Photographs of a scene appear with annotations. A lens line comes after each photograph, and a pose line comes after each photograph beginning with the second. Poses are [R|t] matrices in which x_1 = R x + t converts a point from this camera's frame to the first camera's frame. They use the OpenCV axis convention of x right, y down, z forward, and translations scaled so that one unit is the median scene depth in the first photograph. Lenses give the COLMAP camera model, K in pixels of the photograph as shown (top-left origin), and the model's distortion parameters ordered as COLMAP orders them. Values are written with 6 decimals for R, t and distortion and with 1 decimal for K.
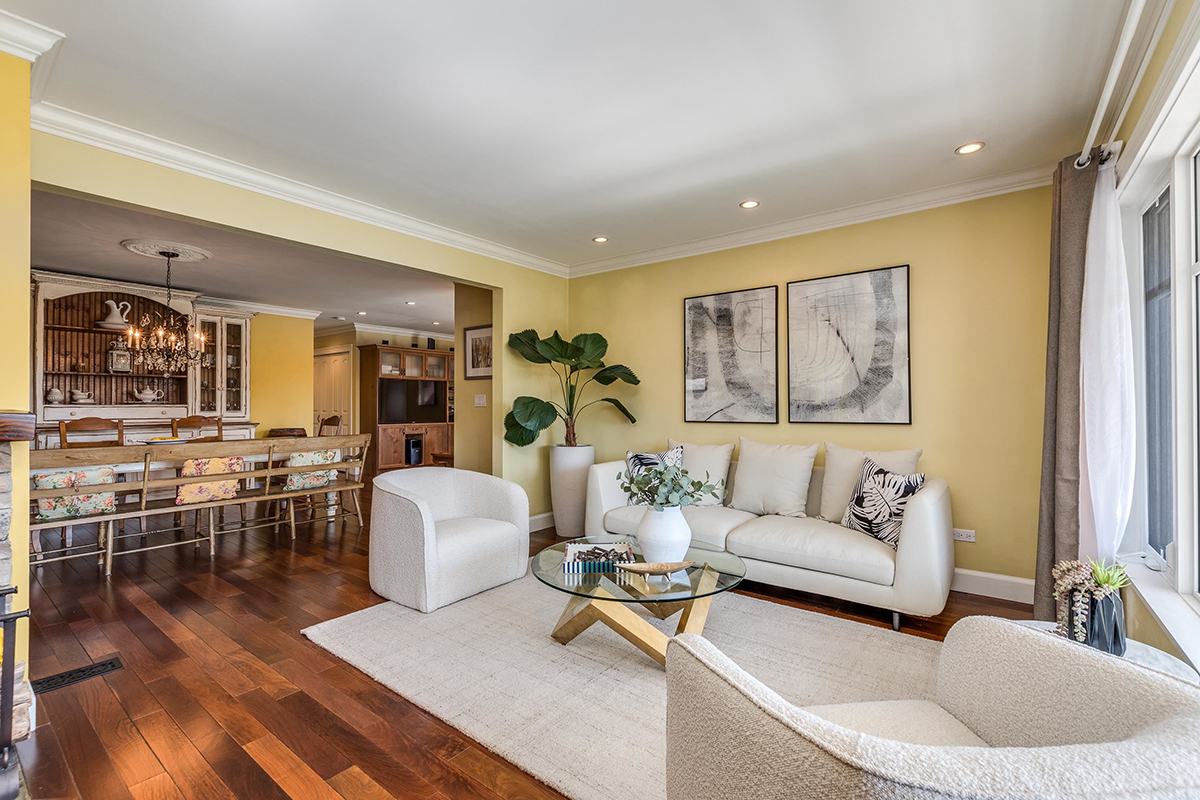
lens RADIAL K [[524.2, 0, 606.7], [0, 524.2, 400.4], [0, 0, 1]] dist [0.000464, 0.000219]
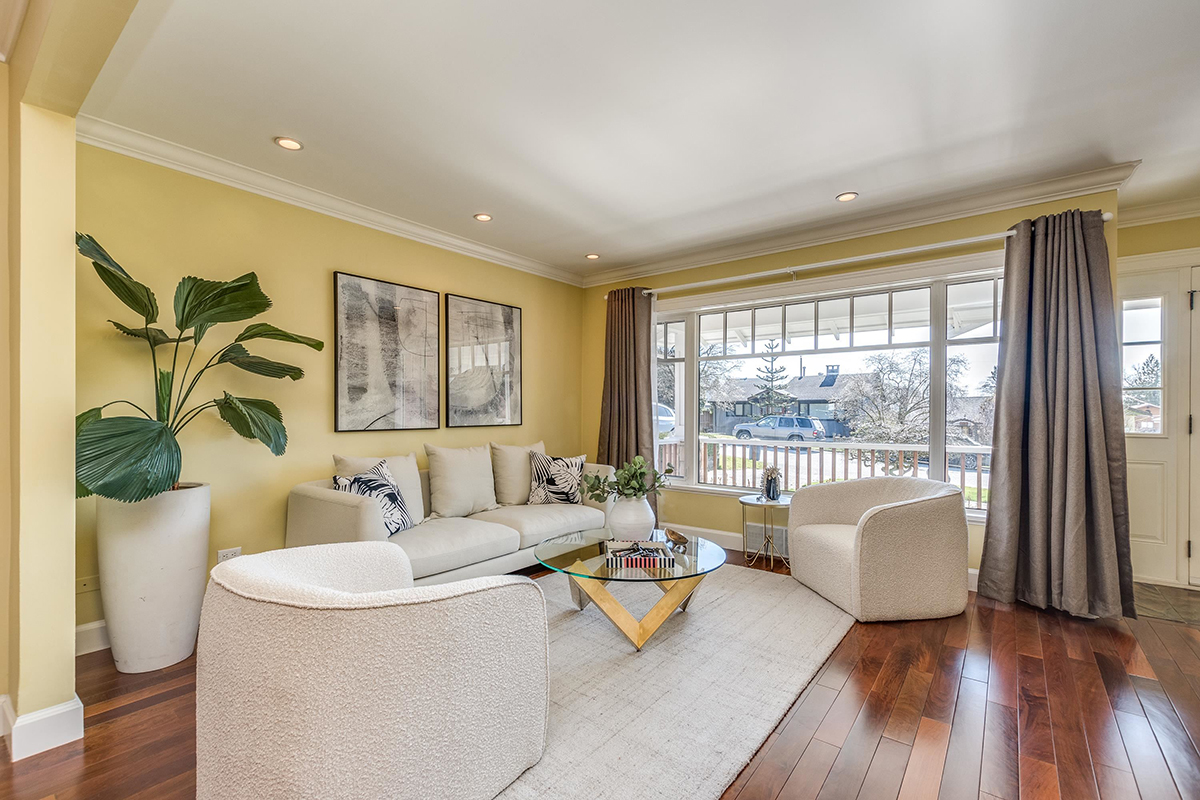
lens RADIAL K [[533.0, 0, 576.5], [0, 533.0, 413.8], [0, 0, 1]] dist [-0.050056, -0.000073]
pose [[0.012702, -0.001175, 0.999919, -0.693539], [-0.009584, 0.999953, 0.001297, 0.011062], [-0.999873, -0.009600, 0.012690, 0.712209]]
